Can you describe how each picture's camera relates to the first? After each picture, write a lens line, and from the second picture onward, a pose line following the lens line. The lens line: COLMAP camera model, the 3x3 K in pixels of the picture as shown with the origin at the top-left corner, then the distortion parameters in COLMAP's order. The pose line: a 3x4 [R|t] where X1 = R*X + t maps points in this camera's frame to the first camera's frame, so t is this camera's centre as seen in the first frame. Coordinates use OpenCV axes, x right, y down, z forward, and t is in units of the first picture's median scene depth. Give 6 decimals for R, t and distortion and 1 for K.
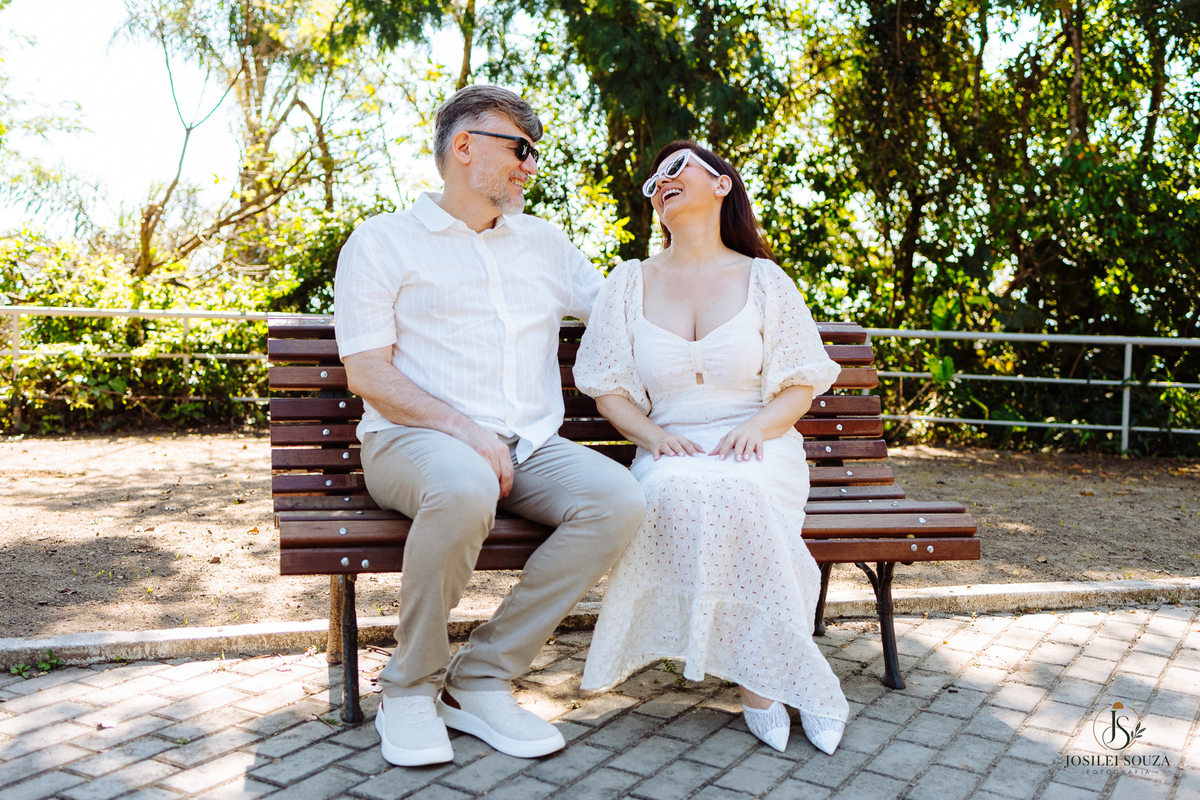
lens RADIAL K [[1252.2, 0, 600.0], [0, 1252.2, 400.0], [0, 0, 1]] dist [0.017253, 0.018635]
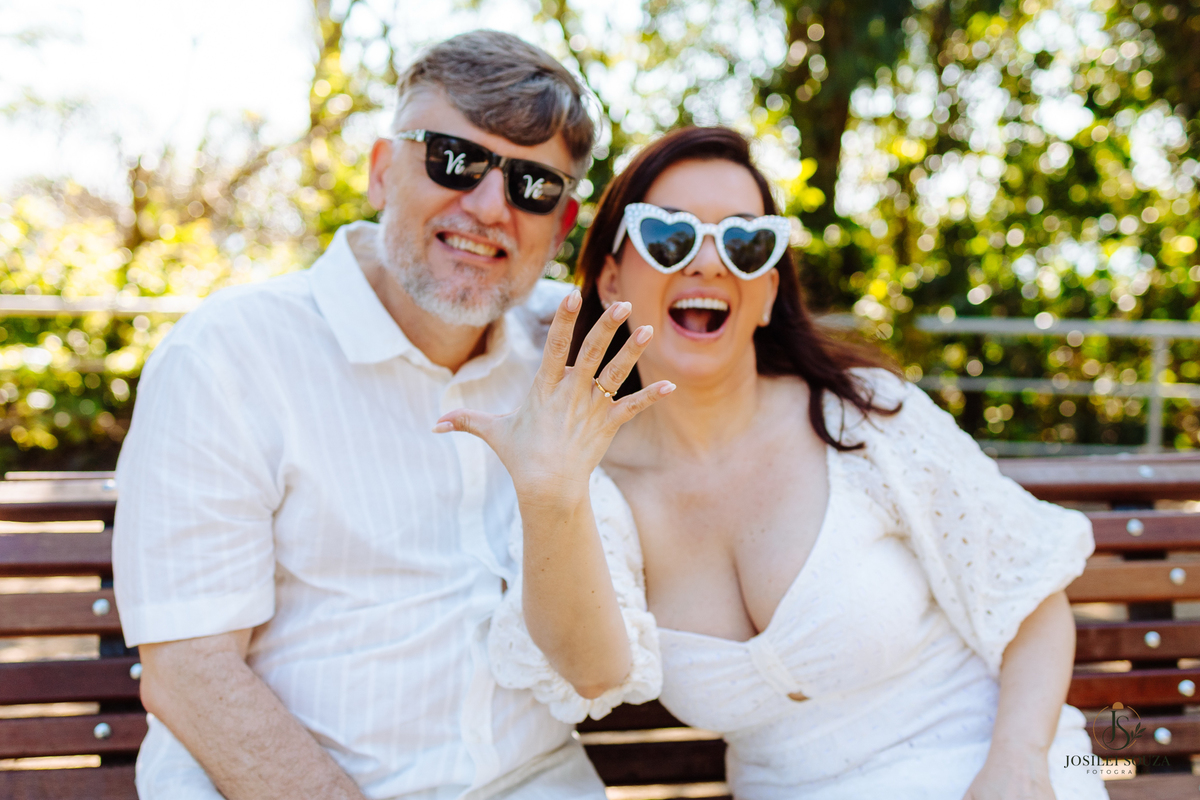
lens RADIAL K [[1252.2, 0, 600.0], [0, 1252.2, 400.0], [0, 0, 1]] dist [0.017253, 0.018635]
pose [[0.988995, 0.032371, -0.144363, 0.015736], [-0.015765, 0.993273, 0.114719, -0.105051], [0.147105, -0.111180, 0.982852, 0.320511]]
